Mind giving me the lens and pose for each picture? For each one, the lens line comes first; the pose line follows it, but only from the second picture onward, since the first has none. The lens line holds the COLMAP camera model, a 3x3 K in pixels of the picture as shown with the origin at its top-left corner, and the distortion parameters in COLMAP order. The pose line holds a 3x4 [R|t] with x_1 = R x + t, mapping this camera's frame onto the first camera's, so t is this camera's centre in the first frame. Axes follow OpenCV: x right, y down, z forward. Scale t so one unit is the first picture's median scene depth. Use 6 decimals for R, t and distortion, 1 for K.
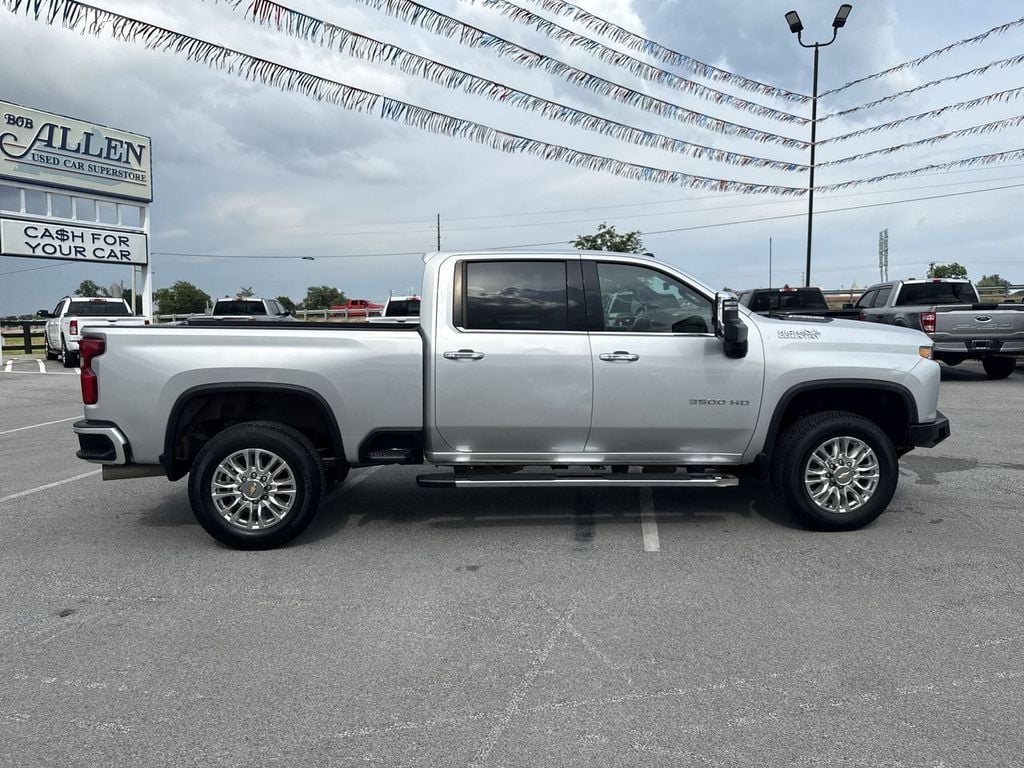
lens RADIAL K [[721.8, 0, 507.1], [0, 721.8, 384.6], [0, 0, 1]] dist [0.071234, -0.101310]
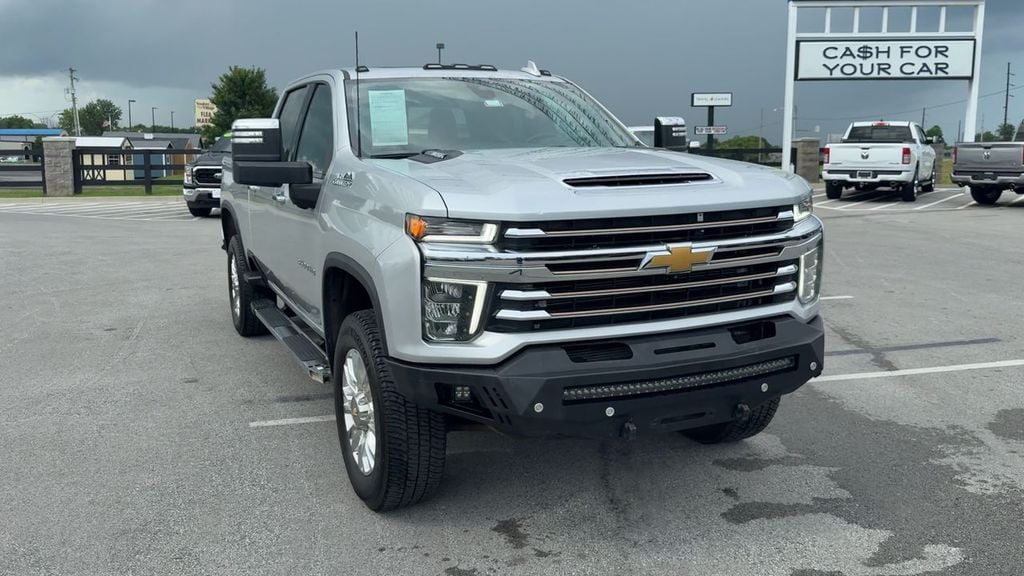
lens RADIAL K [[880.6, 0, 525.0], [0, 880.6, 274.0], [0, 0, 1]] dist [0.147042, -0.356798]
pose [[0.369325, 0.133030, -0.919729, 1.214453], [-0.081450, 0.990526, 0.110563, -0.091000], [0.925724, 0.034078, 0.376662, 0.871391]]
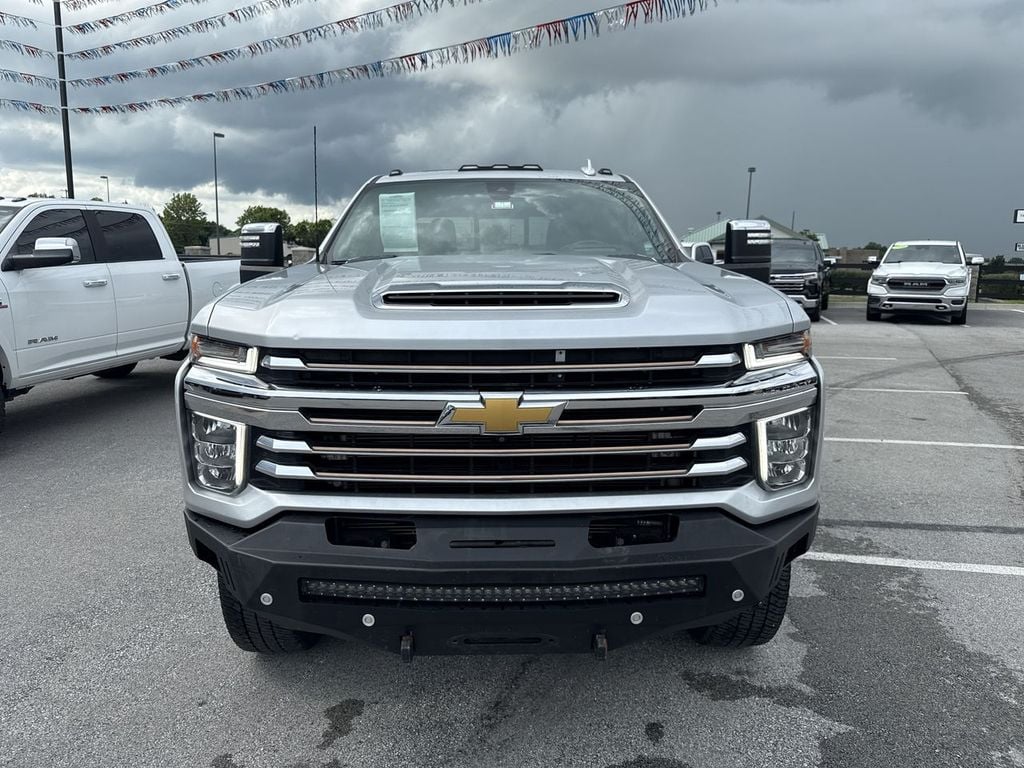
lens RADIAL K [[721.8, 0, 507.1], [0, 721.8, 384.6], [0, 0, 1]] dist [0.071234, -0.101310]
pose [[-0.050417, 0.173329, -0.983573, 1.014312], [-0.100754, 0.978918, 0.177674, -0.119937], [0.993633, 0.108056, -0.031891, 1.234236]]
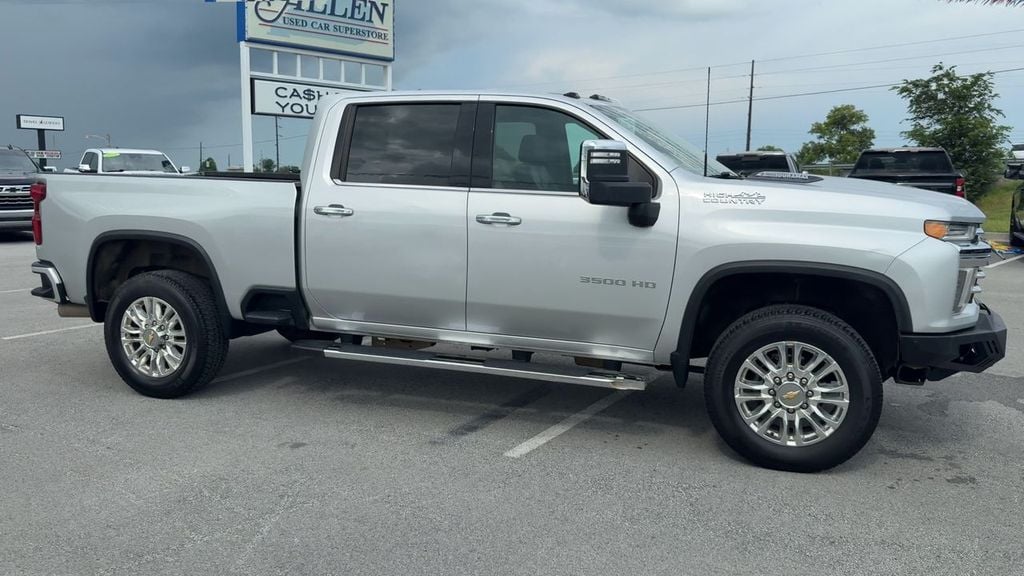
lens RADIAL K [[792.5, 0, 508.1], [0, 792.5, 285.5], [0, 0, 1]] dist [0.091391, -0.162058]
pose [[0.921588, 0.068229, -0.382127, 0.494571], [-0.053432, 0.997358, 0.049213, -0.008014], [0.384475, -0.024937, 0.922799, 0.159825]]
